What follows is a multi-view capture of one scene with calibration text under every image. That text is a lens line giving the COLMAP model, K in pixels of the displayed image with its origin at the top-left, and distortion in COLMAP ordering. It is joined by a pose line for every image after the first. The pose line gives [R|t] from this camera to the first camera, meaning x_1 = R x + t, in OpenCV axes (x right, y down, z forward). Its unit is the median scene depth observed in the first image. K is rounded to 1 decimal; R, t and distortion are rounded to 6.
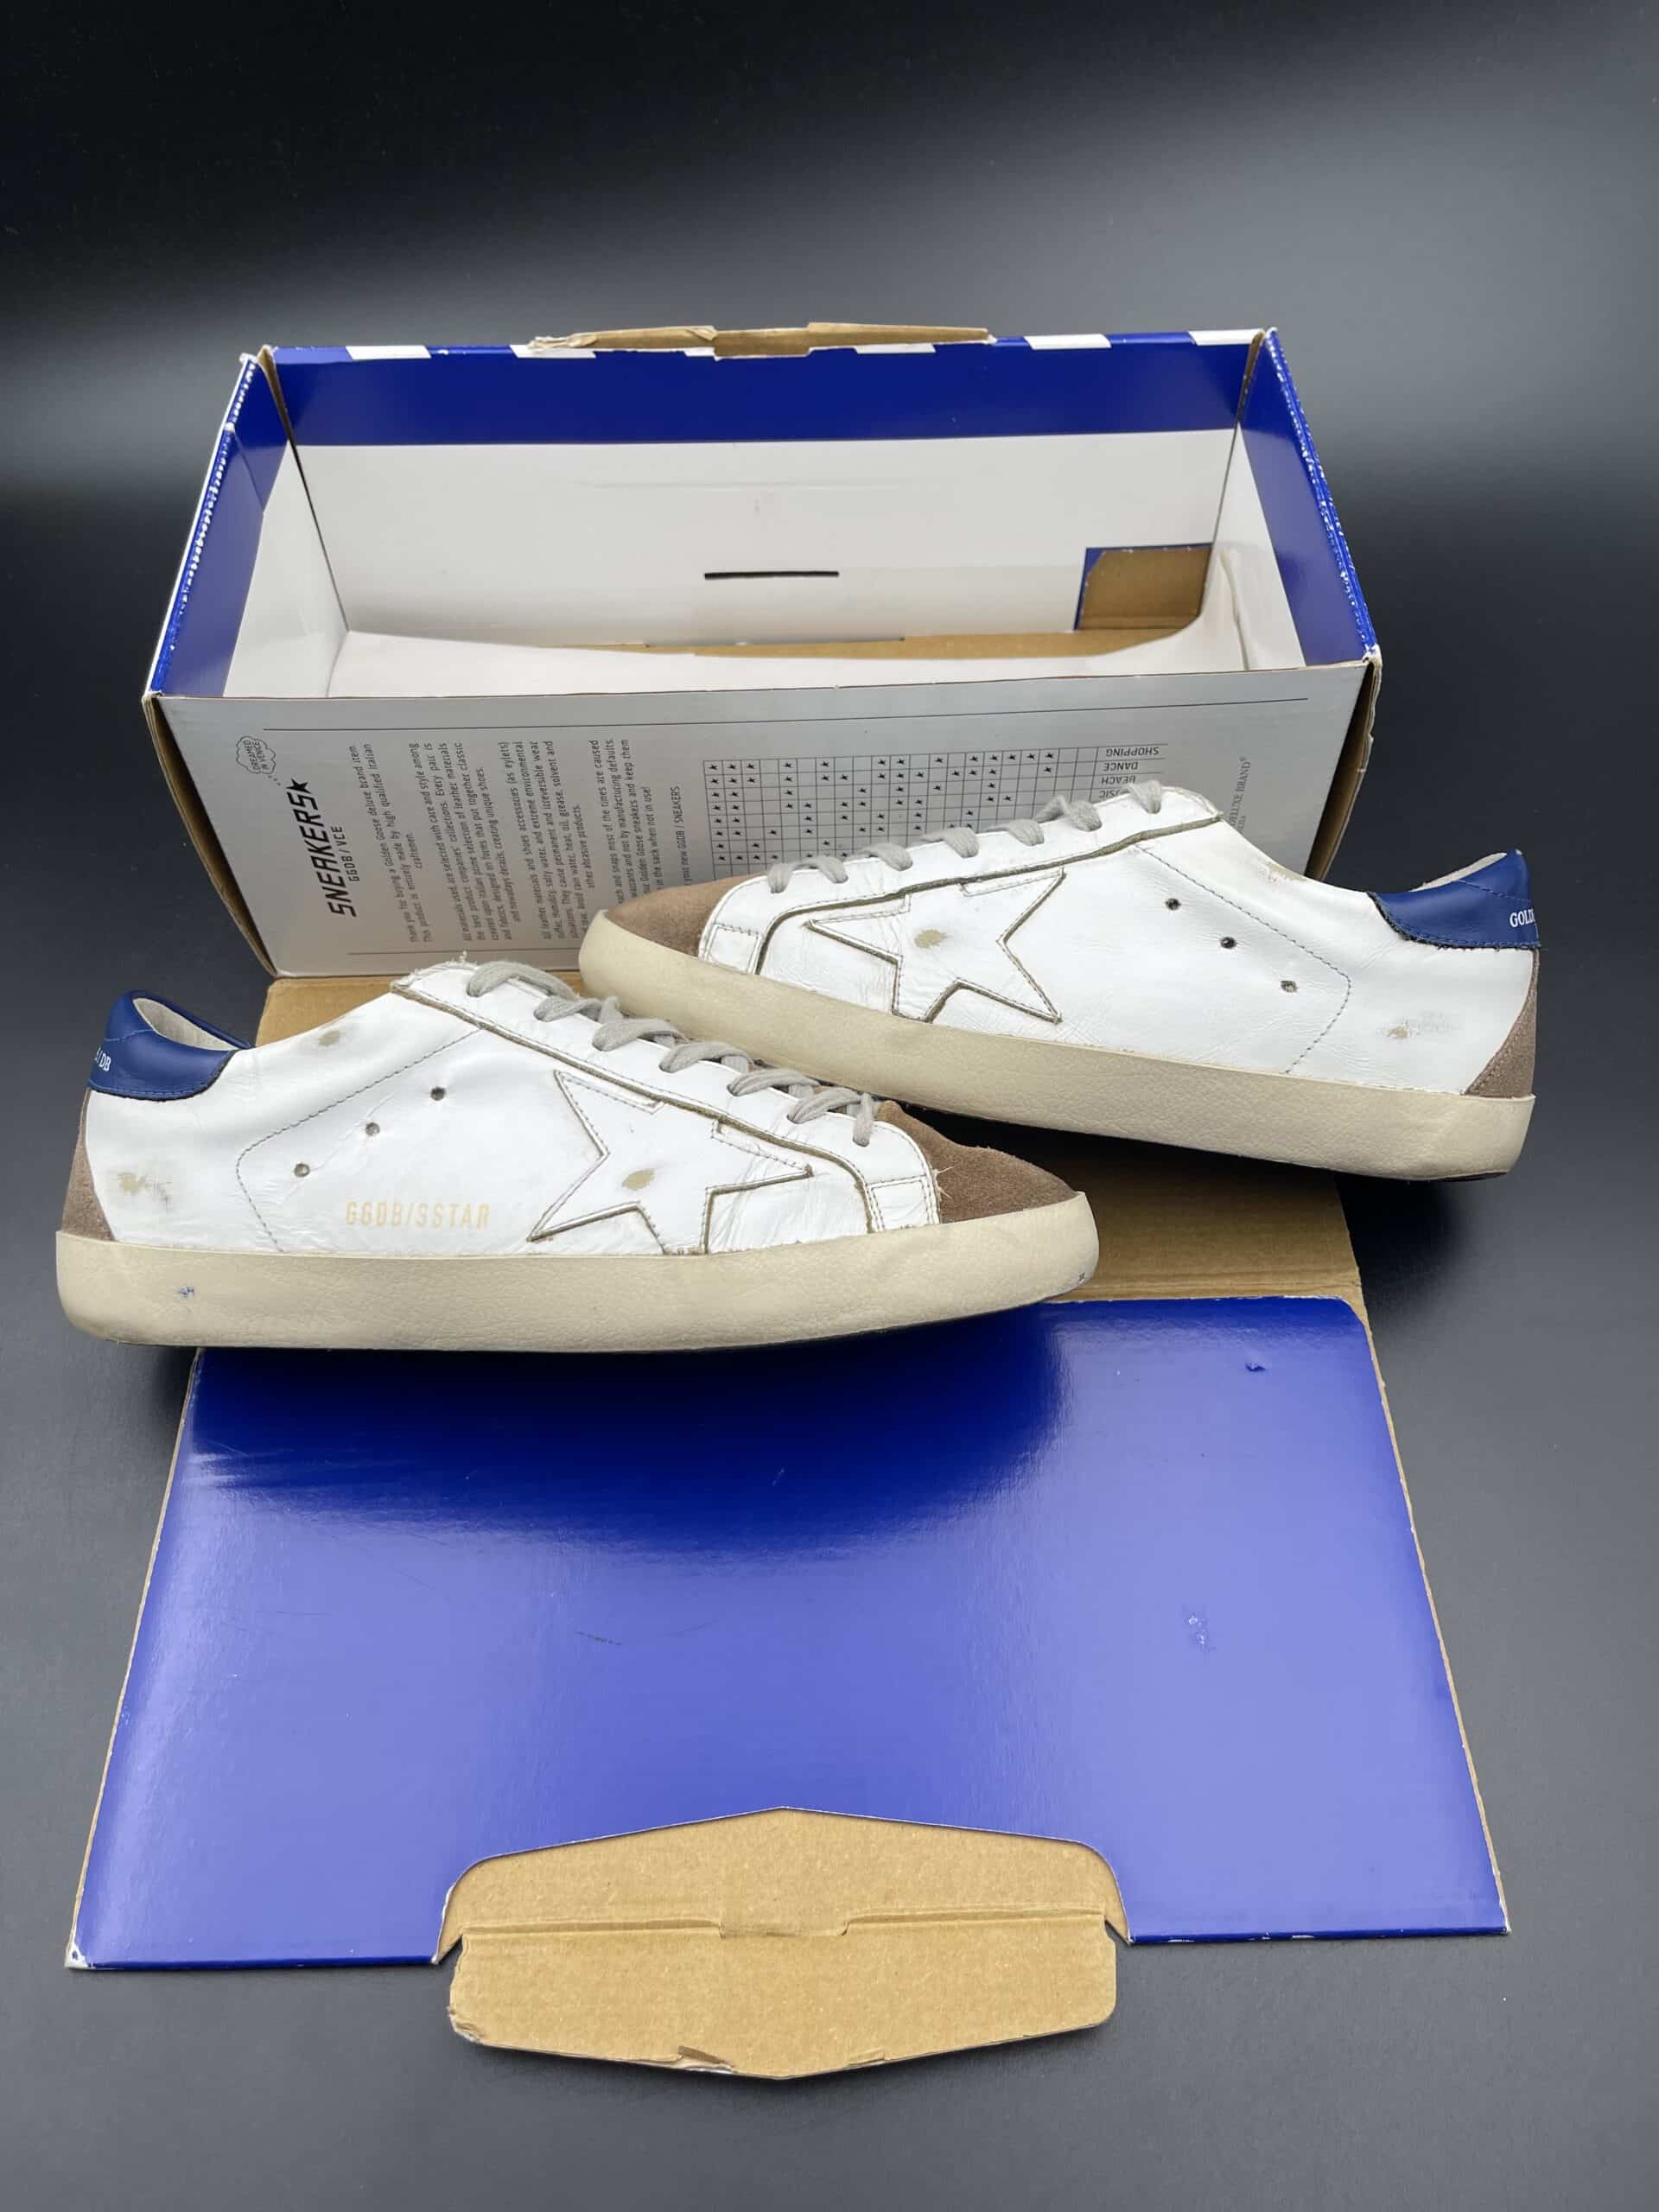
lens RADIAL K [[1673.0, 0, 829.1], [0, 1673.0, 1122.6], [0, 0, 1]] dist [0.017291, -0.037077]
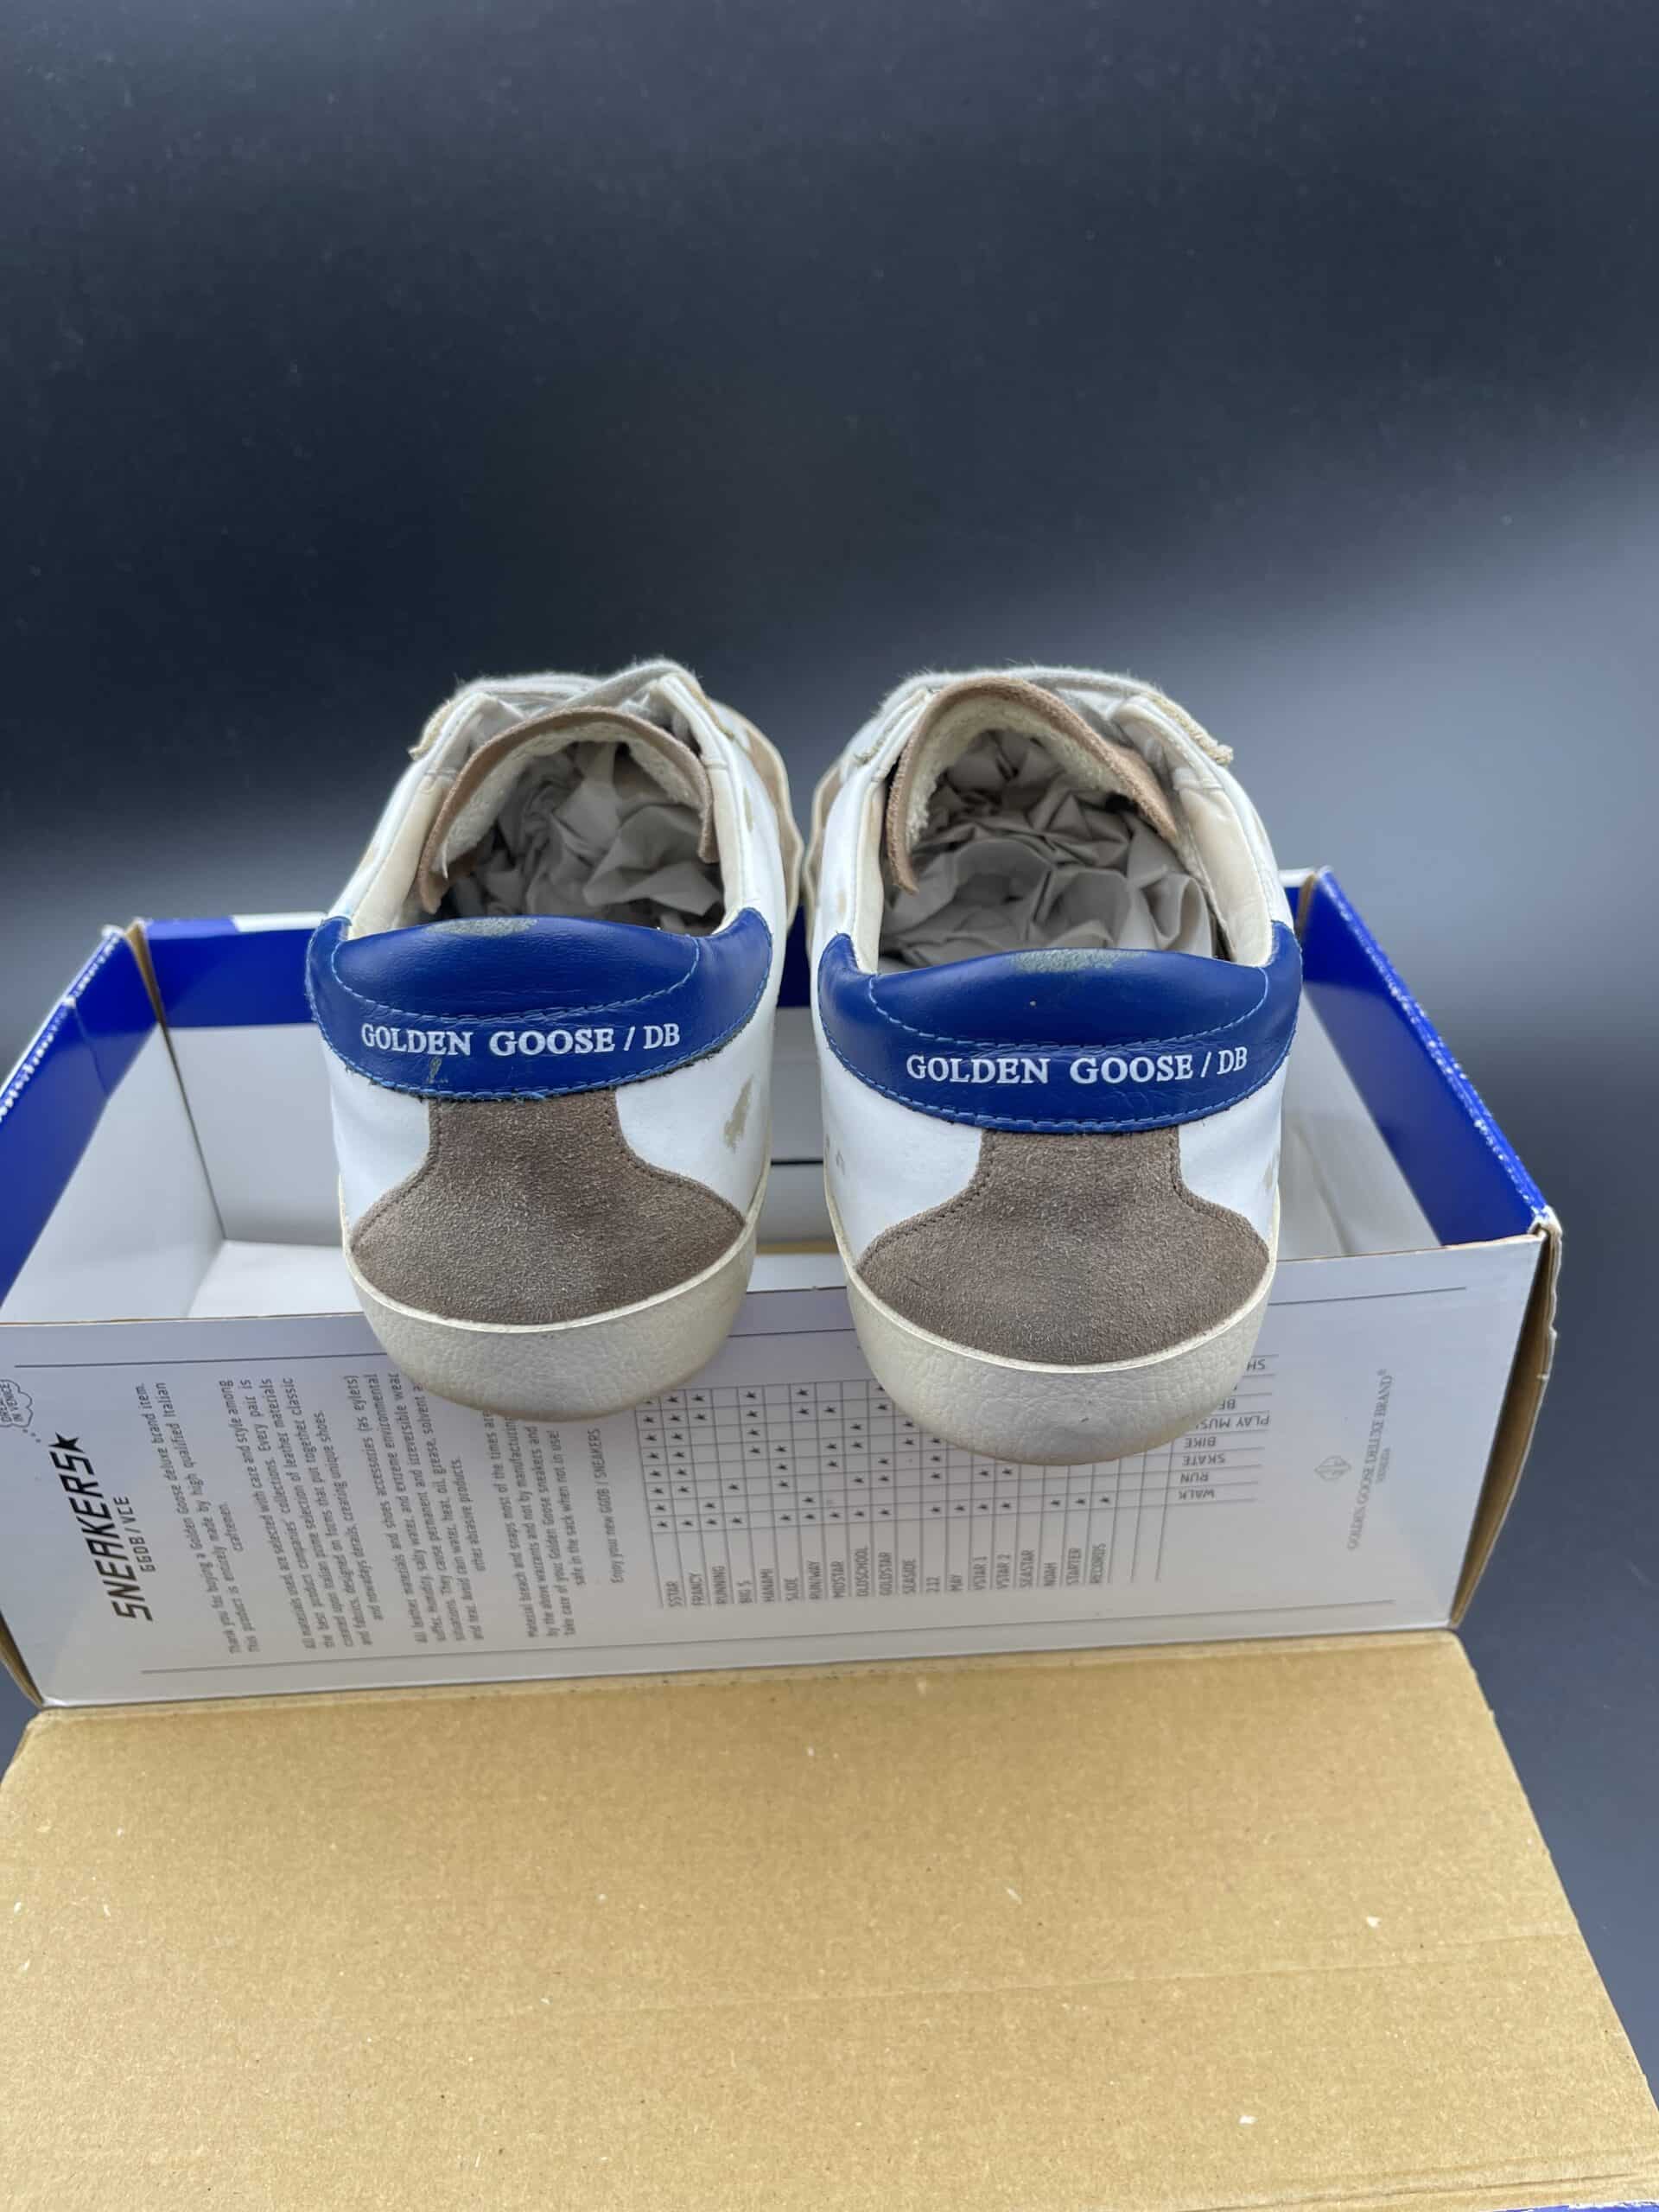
lens RADIAL K [[1673.0, 0, 836.8], [0, 1673.0, 1157.0], [0, 0, 1]] dist [0.017291, -0.037077]
pose [[0.999624, -0.027224, 0.003165, 0.012546], [0.026682, 0.940245, -0.339452, -0.061458], [0.006266, 0.339409, 0.940618, 0.276554]]
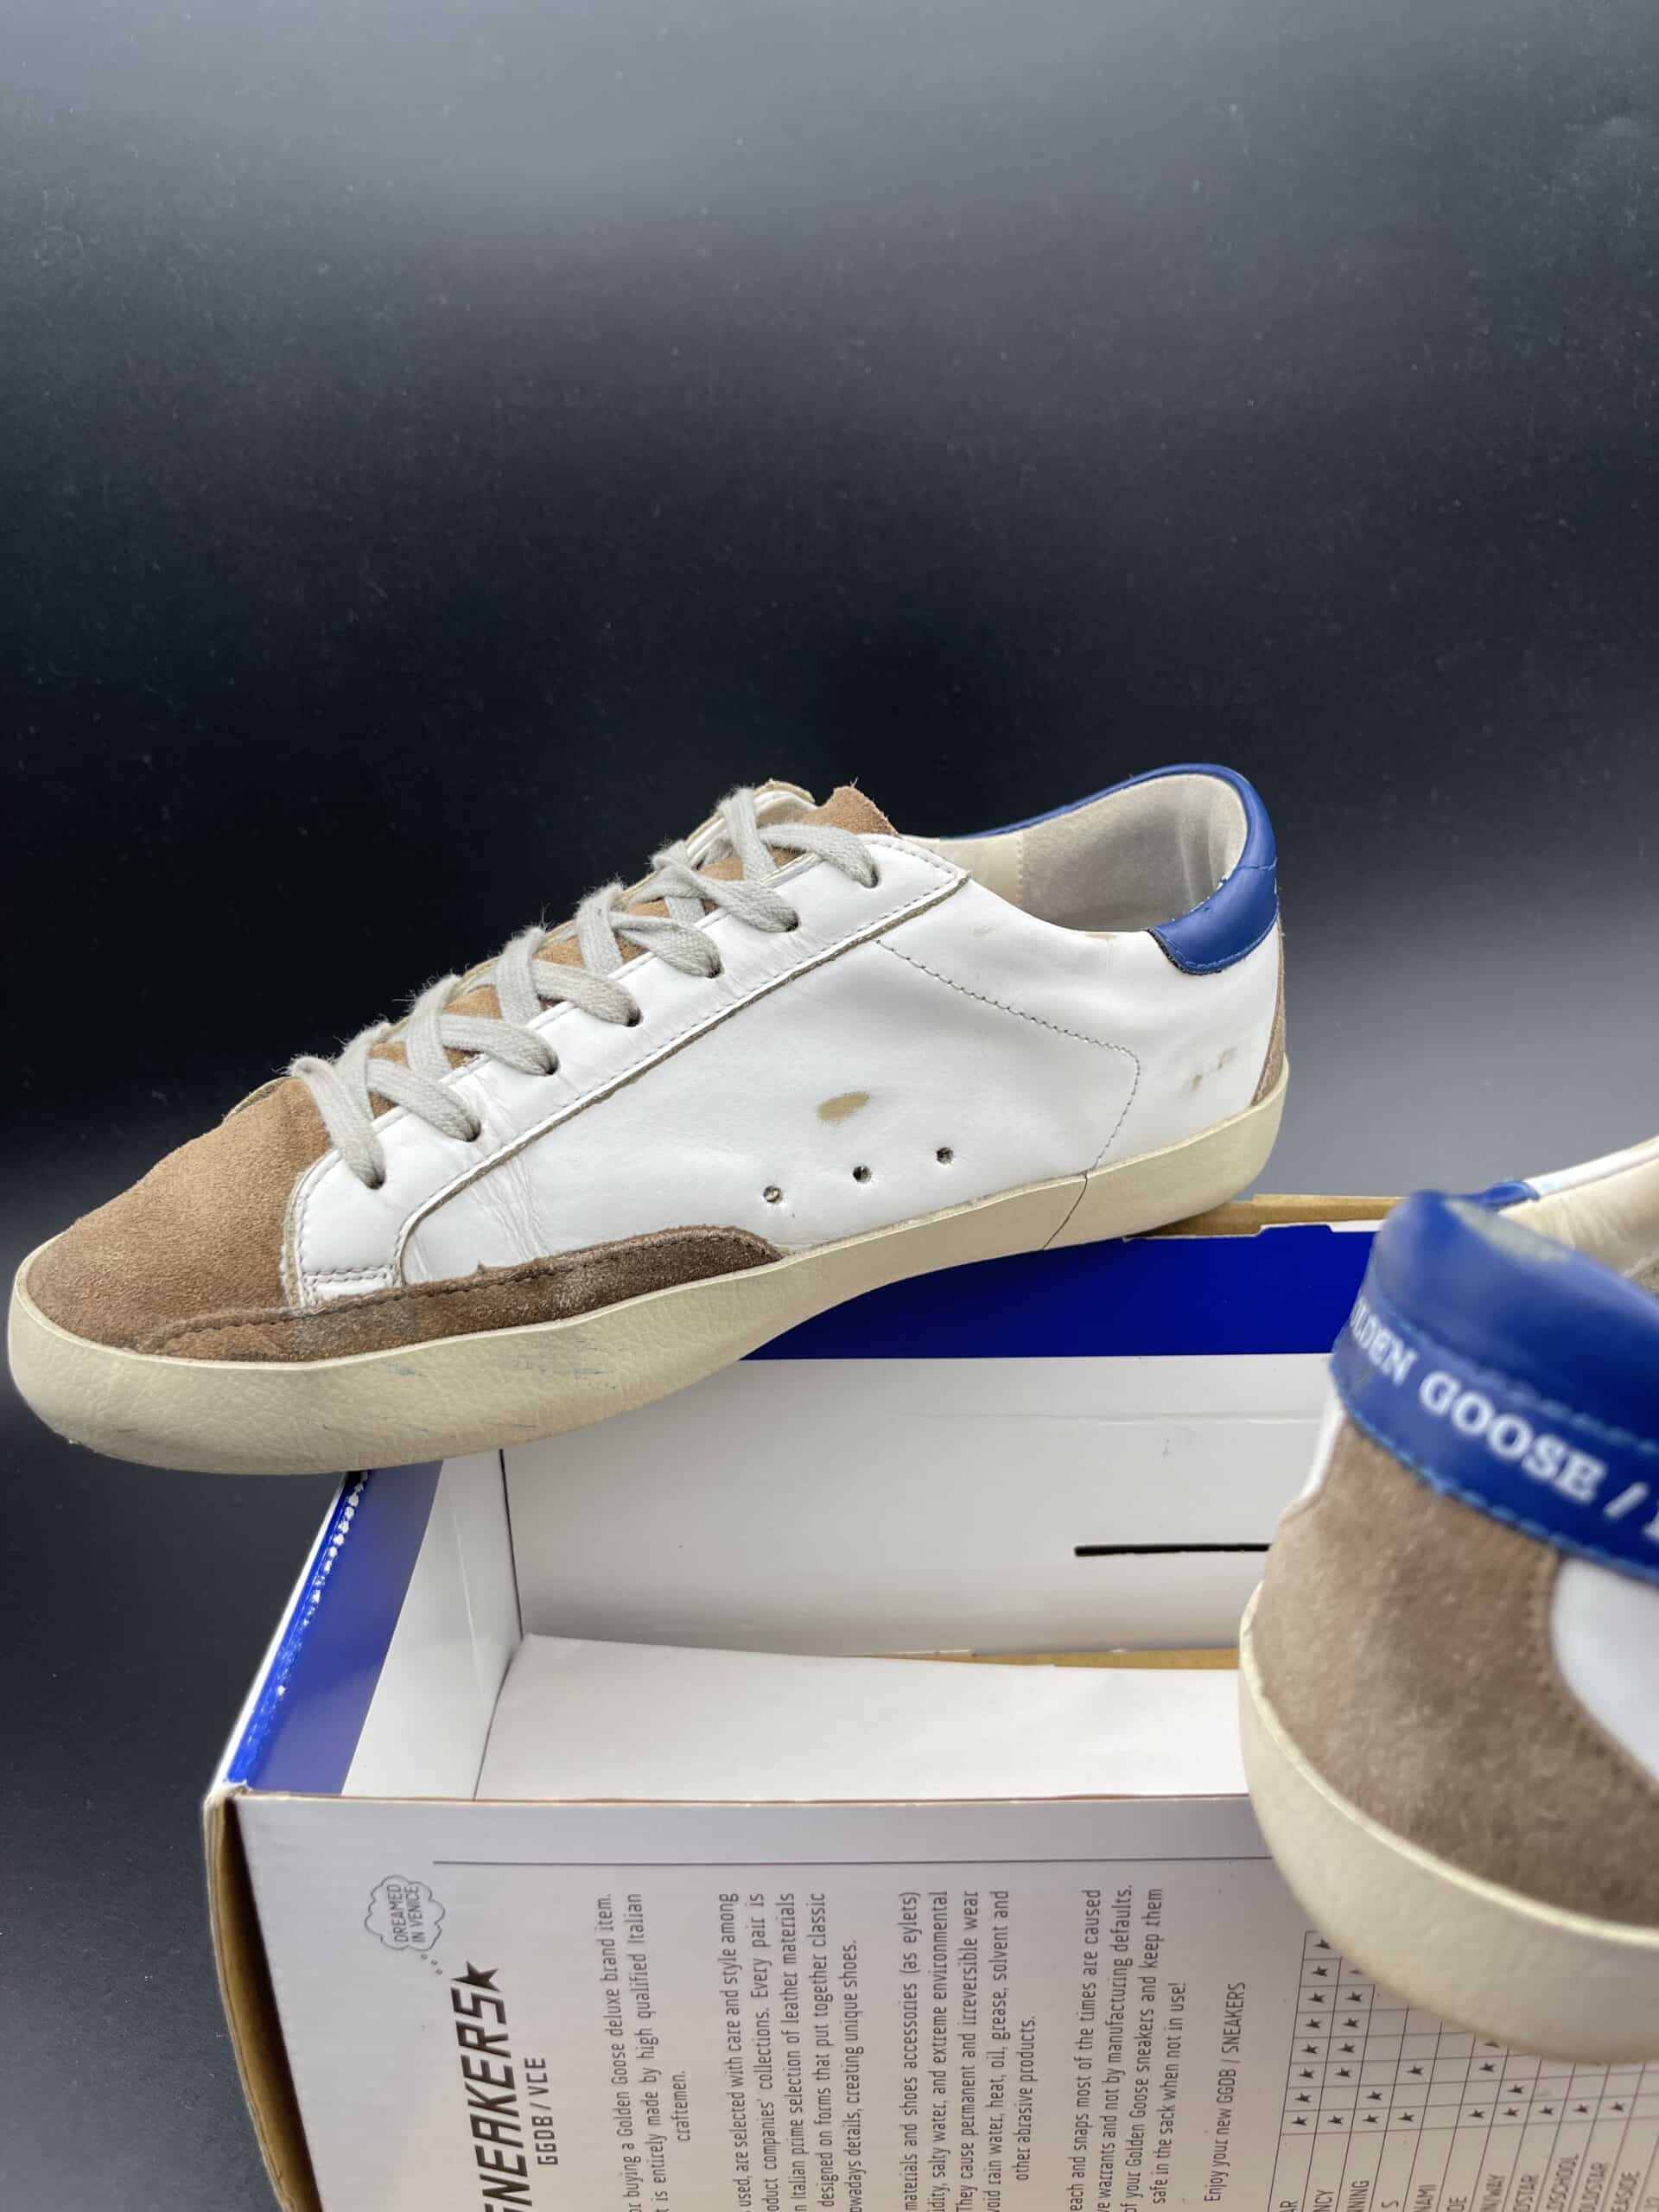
lens RADIAL K [[1673.0, 0, 829.8], [0, 1673.0, 1091.3], [0, 0, 1]] dist [0.017291, -0.037077]
pose [[0.999885, -0.001930, -0.015049, -0.196129], [-0.006546, 0.839930, -0.542655, -0.146331], [0.013688, 0.542691, 0.839821, 0.424467]]
